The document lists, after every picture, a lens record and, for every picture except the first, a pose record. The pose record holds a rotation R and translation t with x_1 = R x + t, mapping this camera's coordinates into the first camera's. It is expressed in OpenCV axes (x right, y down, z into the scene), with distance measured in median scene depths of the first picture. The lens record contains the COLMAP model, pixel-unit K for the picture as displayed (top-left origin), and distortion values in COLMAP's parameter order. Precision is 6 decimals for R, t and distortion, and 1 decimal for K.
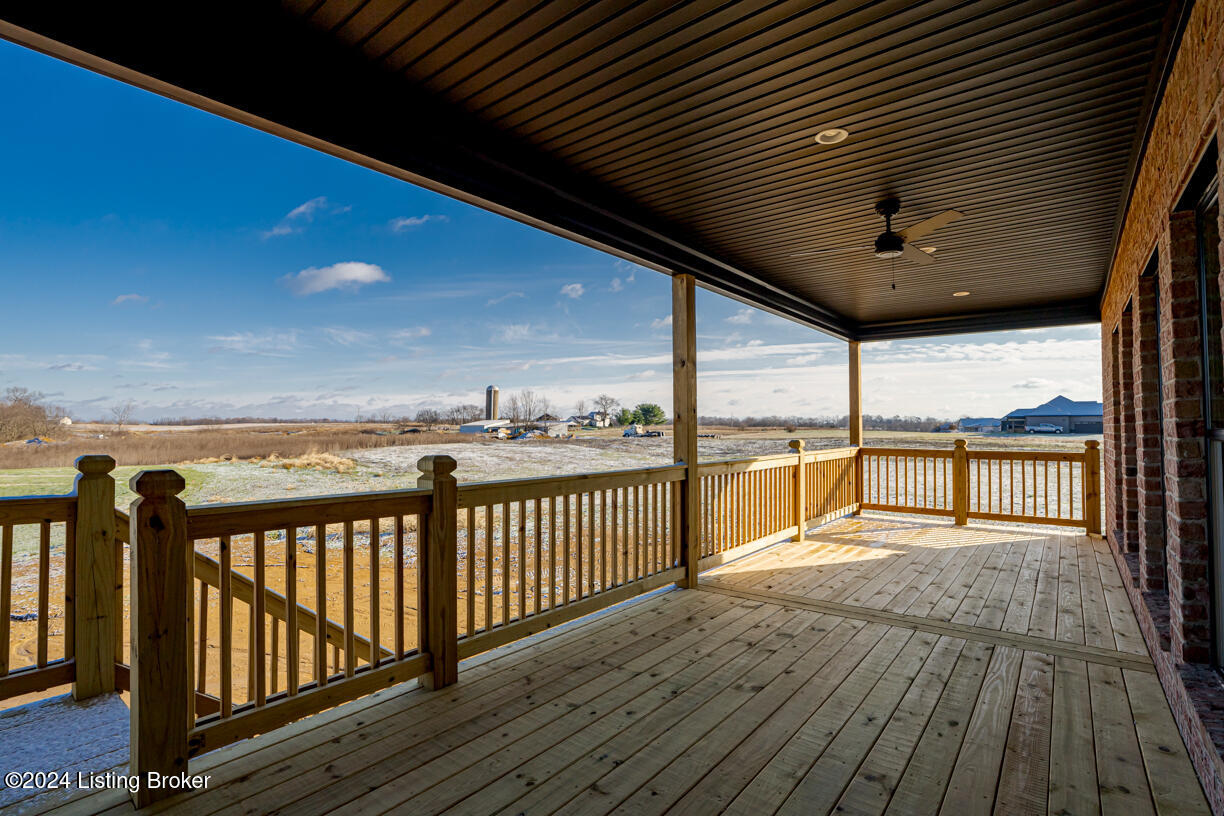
lens RADIAL K [[590.8, 0, 655.9], [0, 590.8, 411.2], [0, 0, 1]] dist [-0.004030, 0.000105]
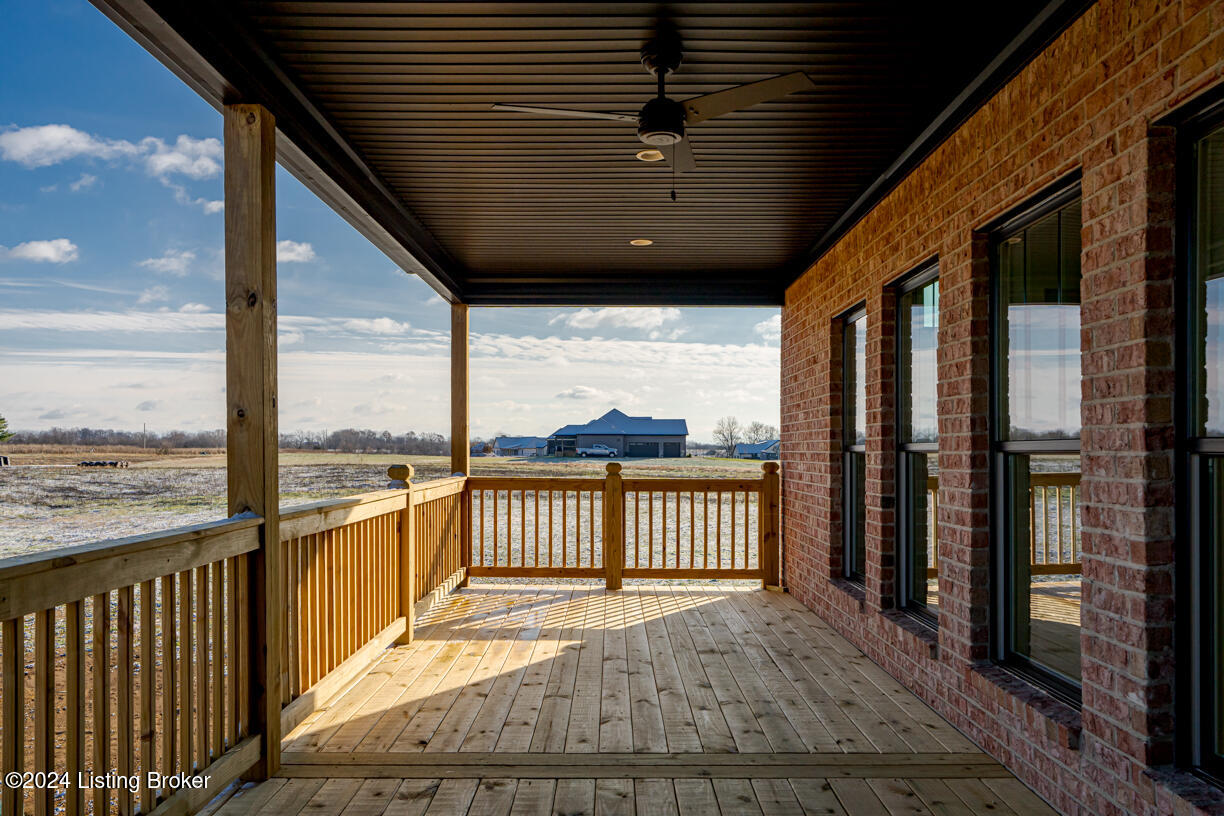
lens RADIAL K [[901.4, 0, 611.2], [0, 901.4, 456.4], [0, 0, 1]] dist [-0.004688, -0.001221]
pose [[0.817024, -0.002132, 0.576600, -0.121763], [-0.017996, 0.999412, 0.029196, 0.015356], [-0.576323, -0.034230, 0.816505, 0.239333]]
